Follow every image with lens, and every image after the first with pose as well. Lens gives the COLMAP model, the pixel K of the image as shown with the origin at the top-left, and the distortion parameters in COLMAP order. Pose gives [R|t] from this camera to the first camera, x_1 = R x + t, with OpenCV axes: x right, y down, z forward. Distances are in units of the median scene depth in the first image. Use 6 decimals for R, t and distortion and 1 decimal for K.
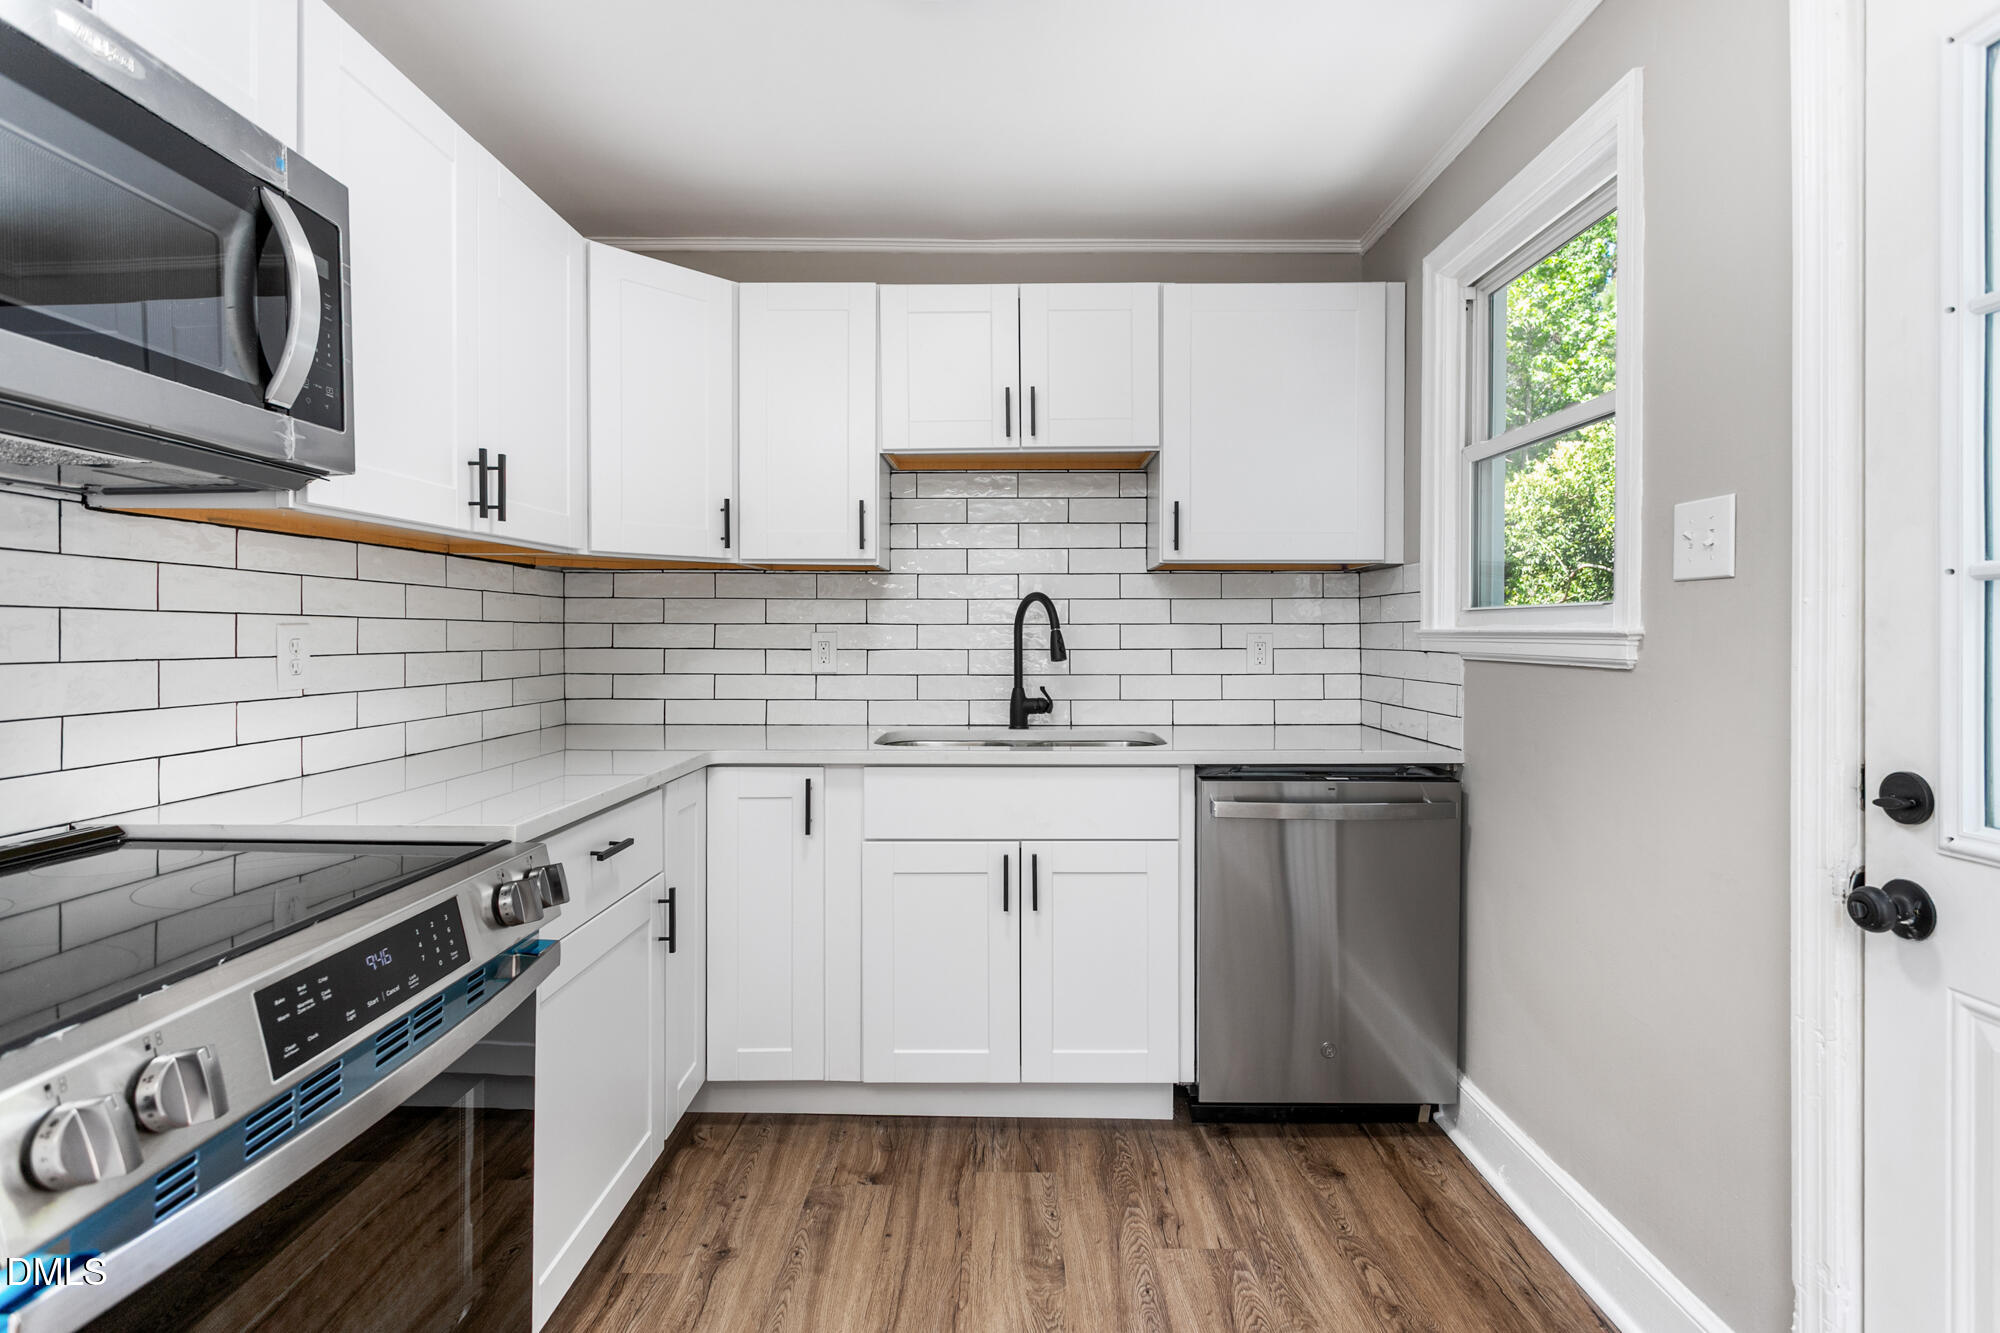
lens RADIAL K [[965.2, 0, 974.9], [0, 965.2, 562.6], [0, 0, 1]] dist [0.000551, -0.000111]
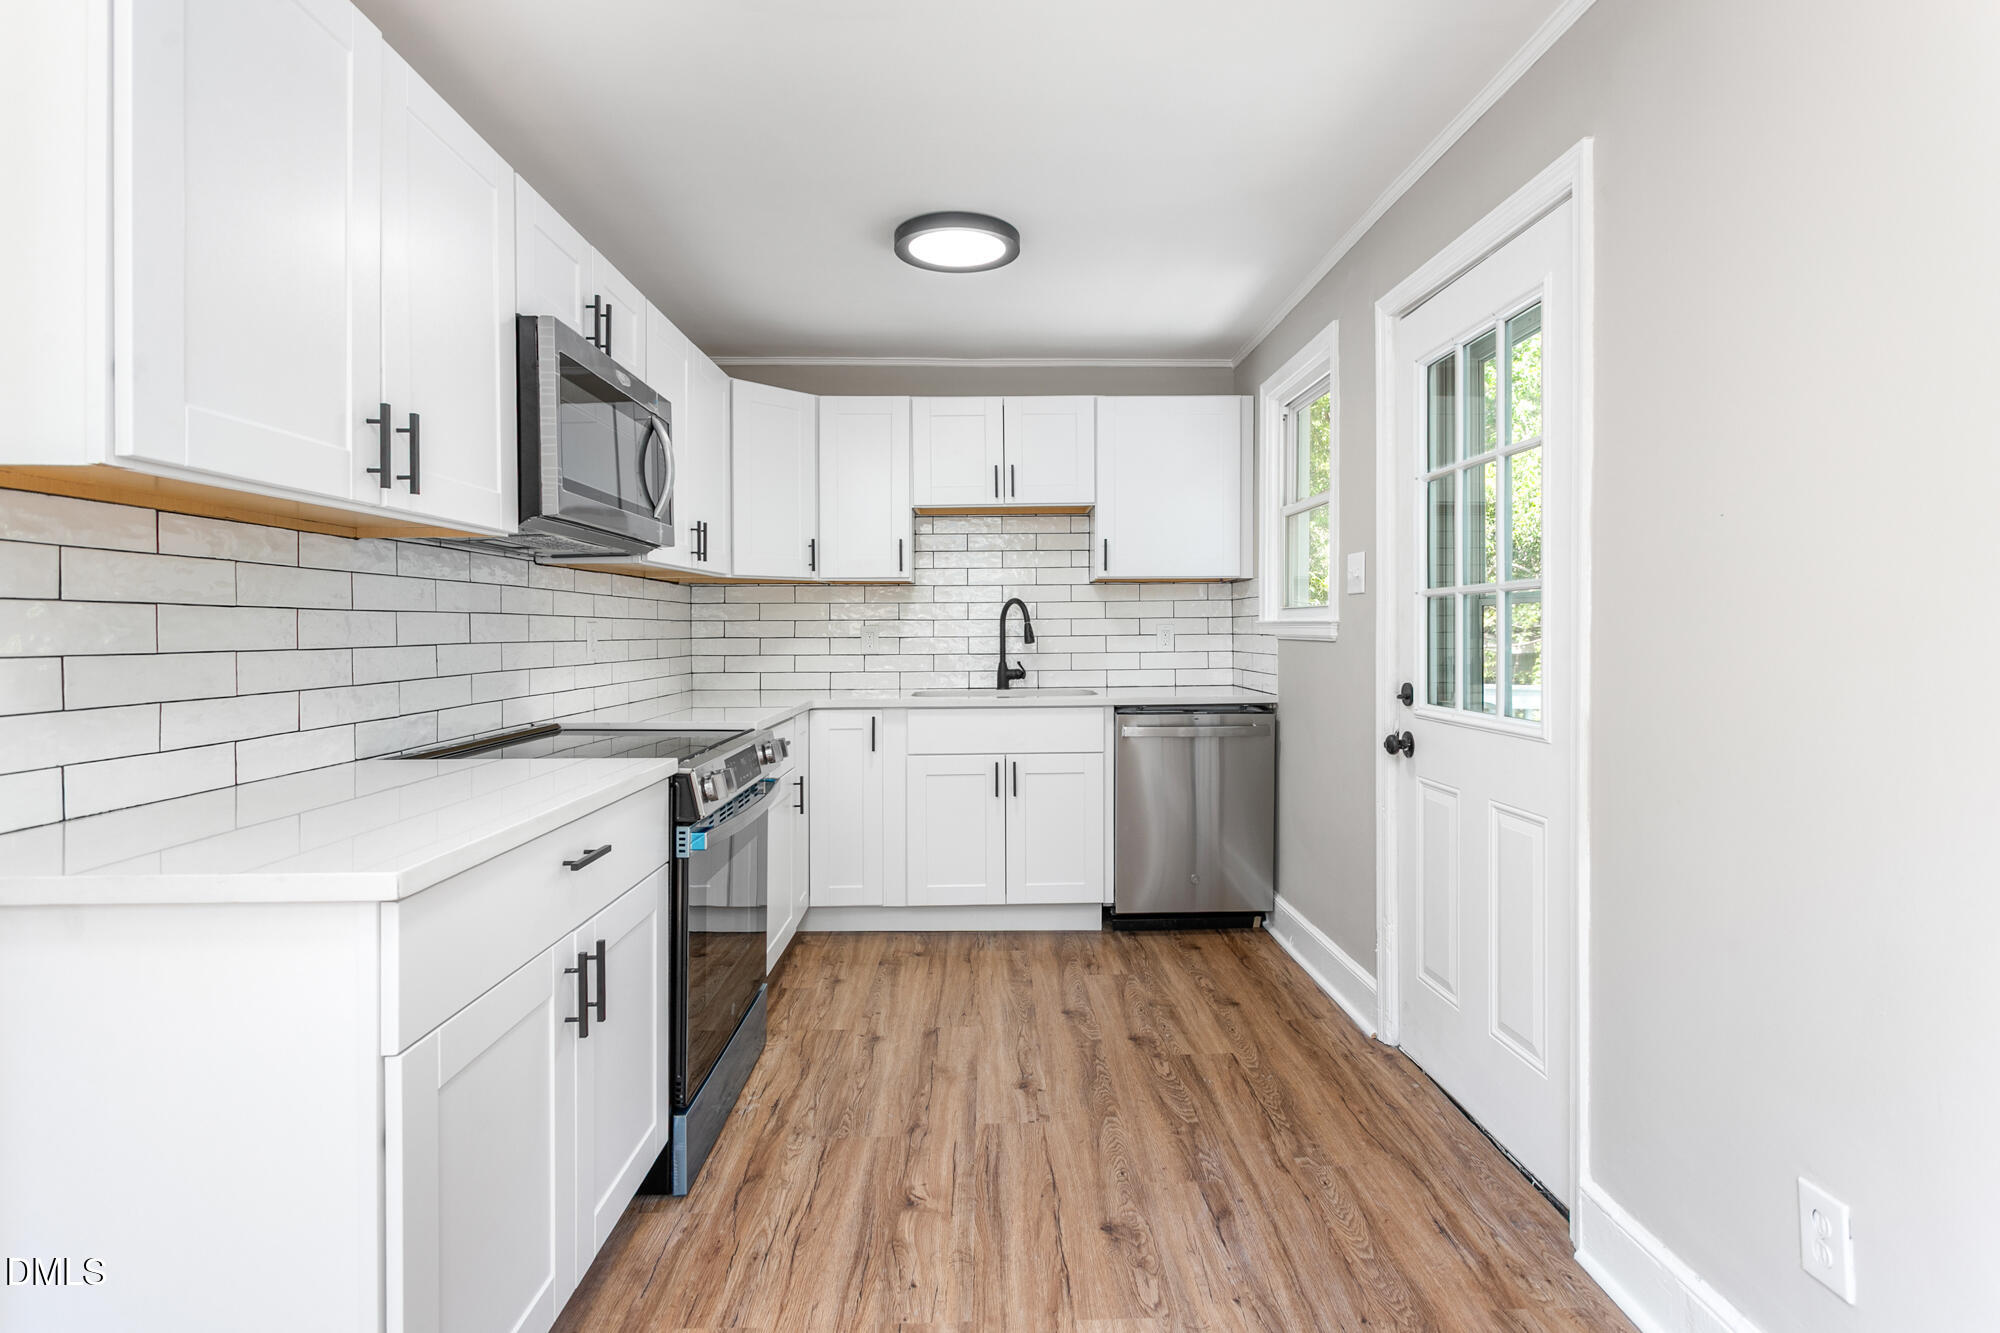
lens RADIAL K [[965.2, 0, 997.3], [0, 965.2, 651.7], [0, 0, 1]] dist [0.000551, -0.000111]
pose [[0.998767, -0.008940, 0.048822, -0.042506], [0.004166, 0.995273, 0.097025, -0.035898], [-0.049459, -0.096702, 0.994084, -0.564661]]
